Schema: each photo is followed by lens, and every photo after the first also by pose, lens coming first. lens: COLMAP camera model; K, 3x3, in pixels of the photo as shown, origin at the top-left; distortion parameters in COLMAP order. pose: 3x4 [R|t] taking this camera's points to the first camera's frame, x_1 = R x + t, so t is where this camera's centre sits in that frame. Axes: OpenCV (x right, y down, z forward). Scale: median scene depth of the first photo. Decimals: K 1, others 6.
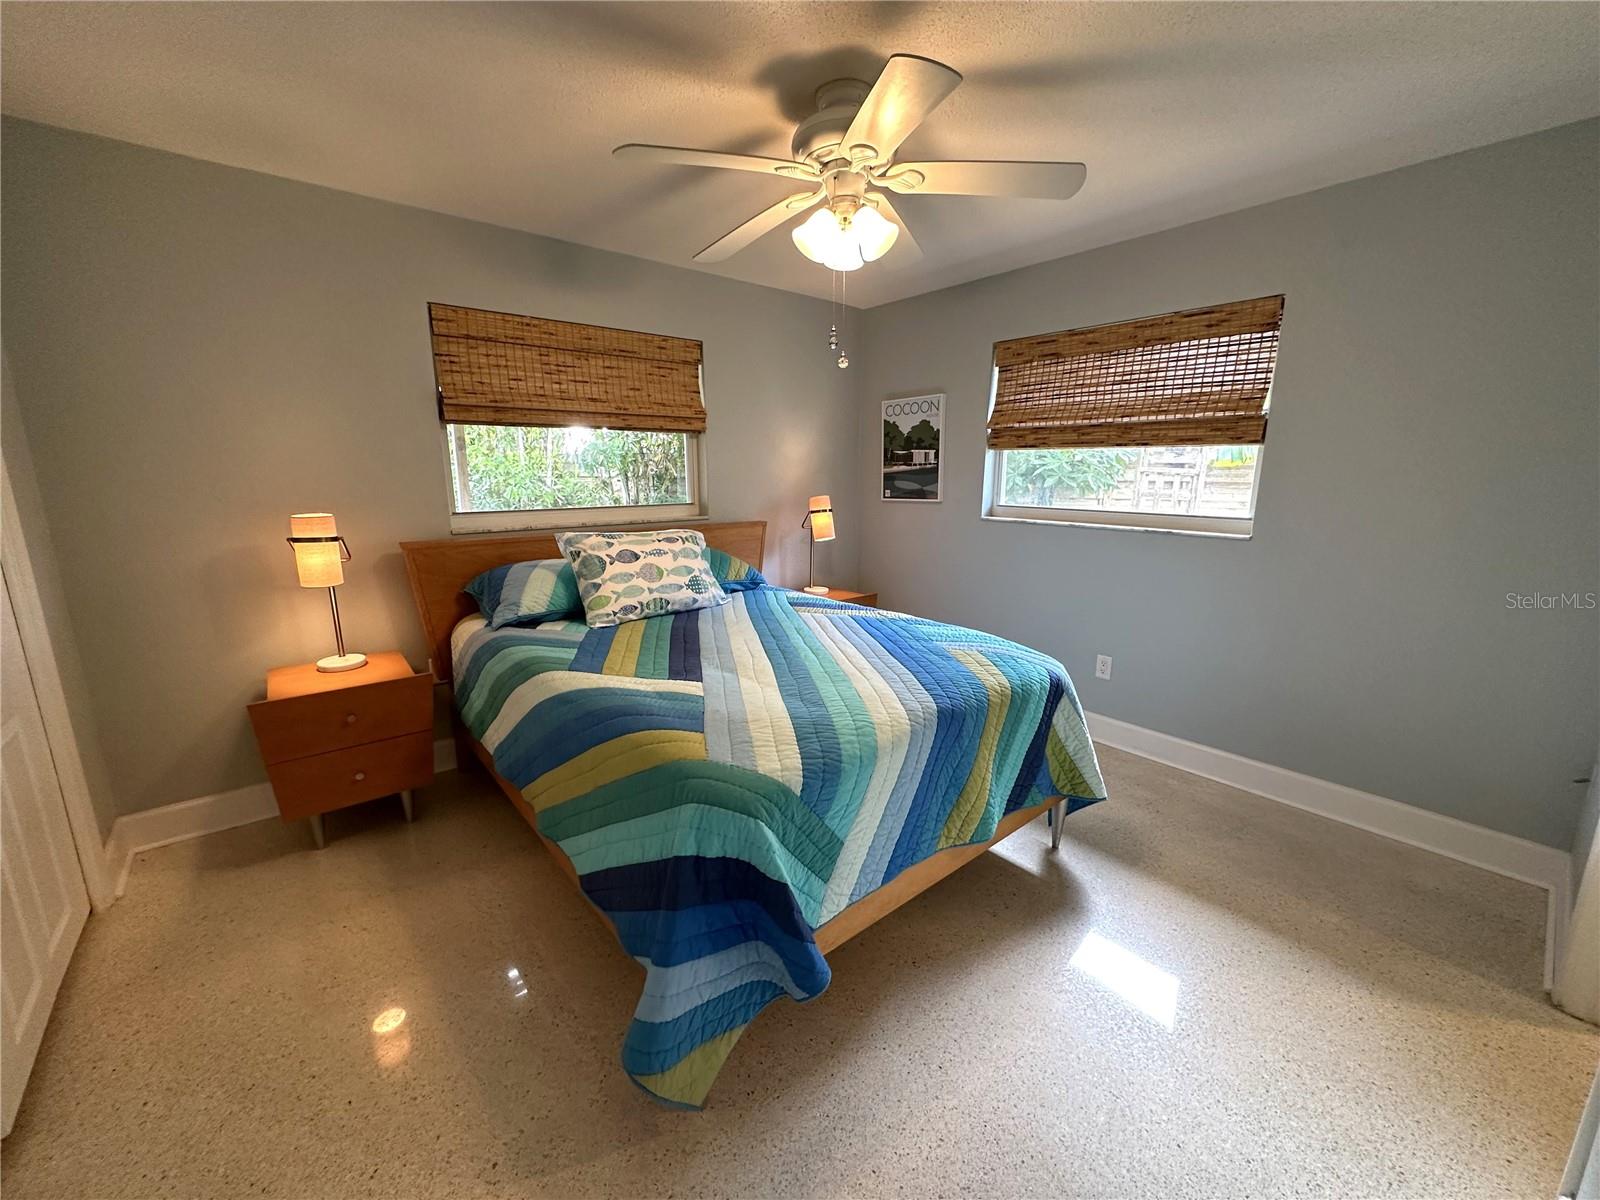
lens RADIAL K [[637.2, 0, 801.8], [0, 637.2, 598.7], [0, 0, 1]] dist [-0.000784, 0.000216]
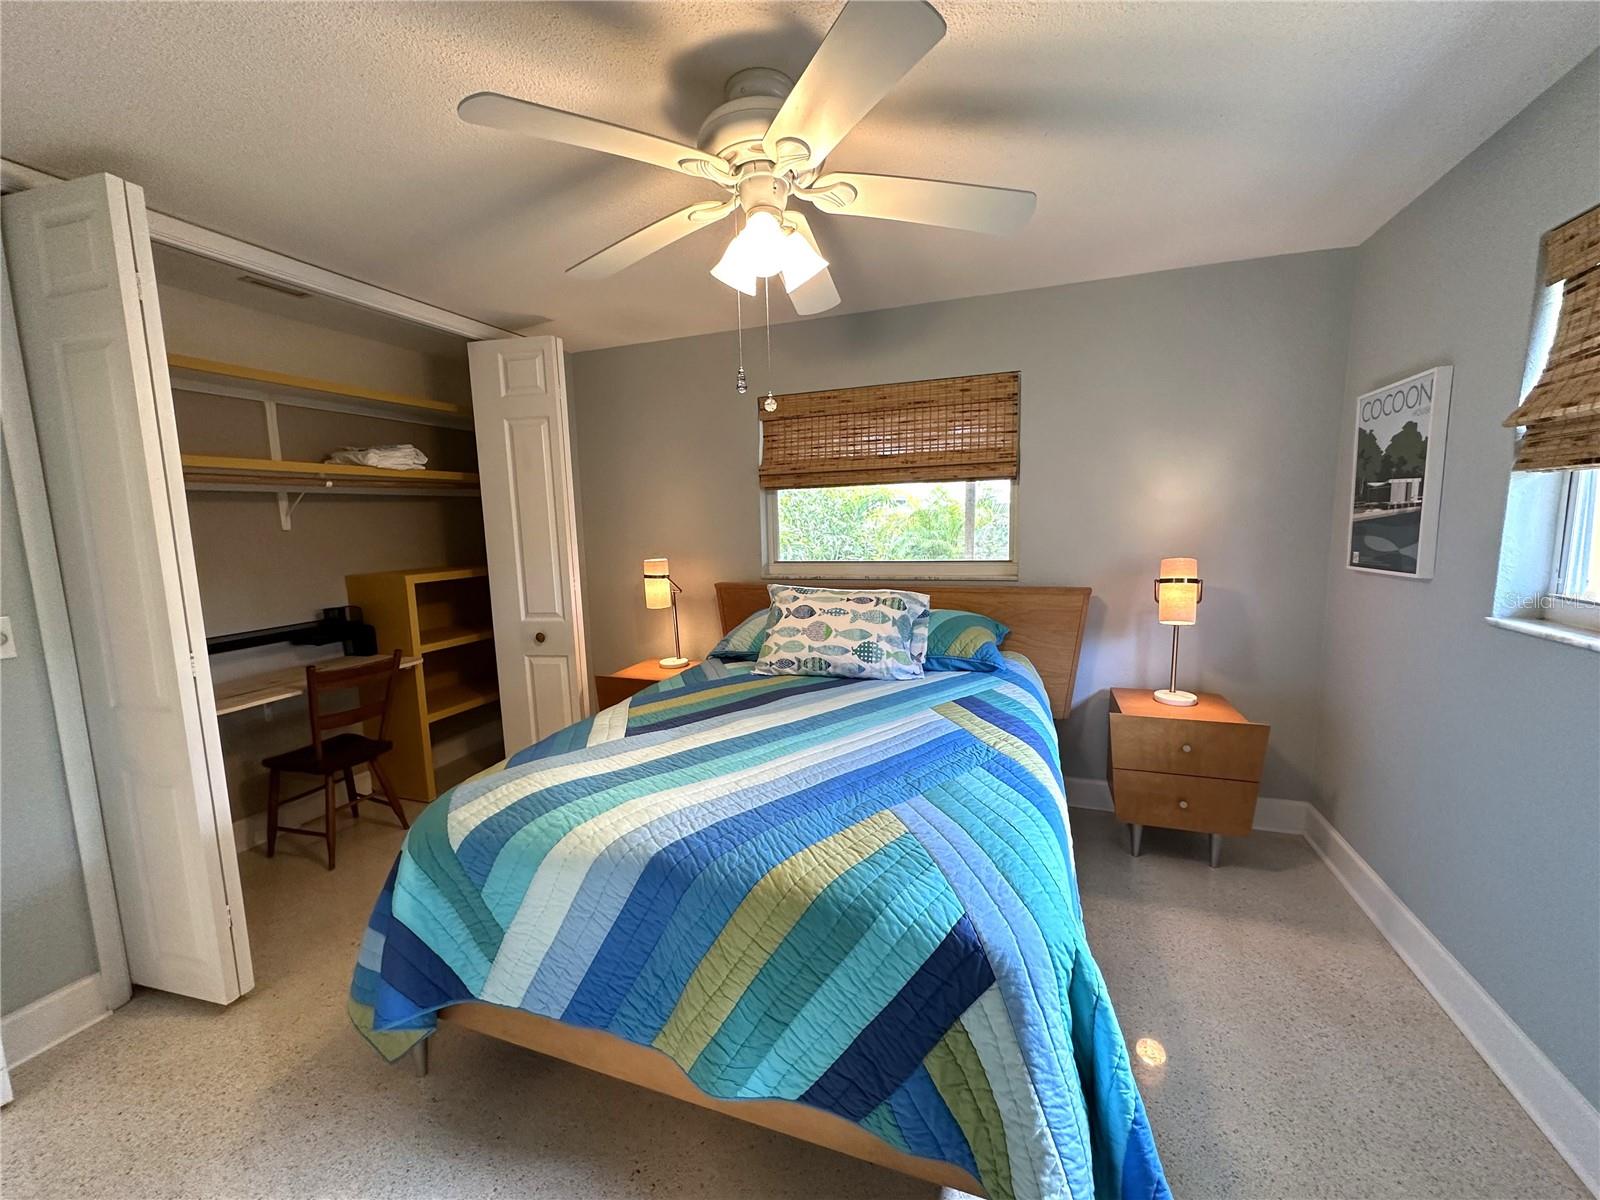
lens RADIAL K [[637.2, 0, 801.8], [0, 637.2, 598.7], [0, 0, 1]] dist [-0.000784, 0.000216]
pose [[0.495975, 0.095854, -0.863030, 0.528359], [-0.148948, 0.988549, 0.024195, -0.098155], [0.855467, 0.116547, 0.504572, 0.423592]]
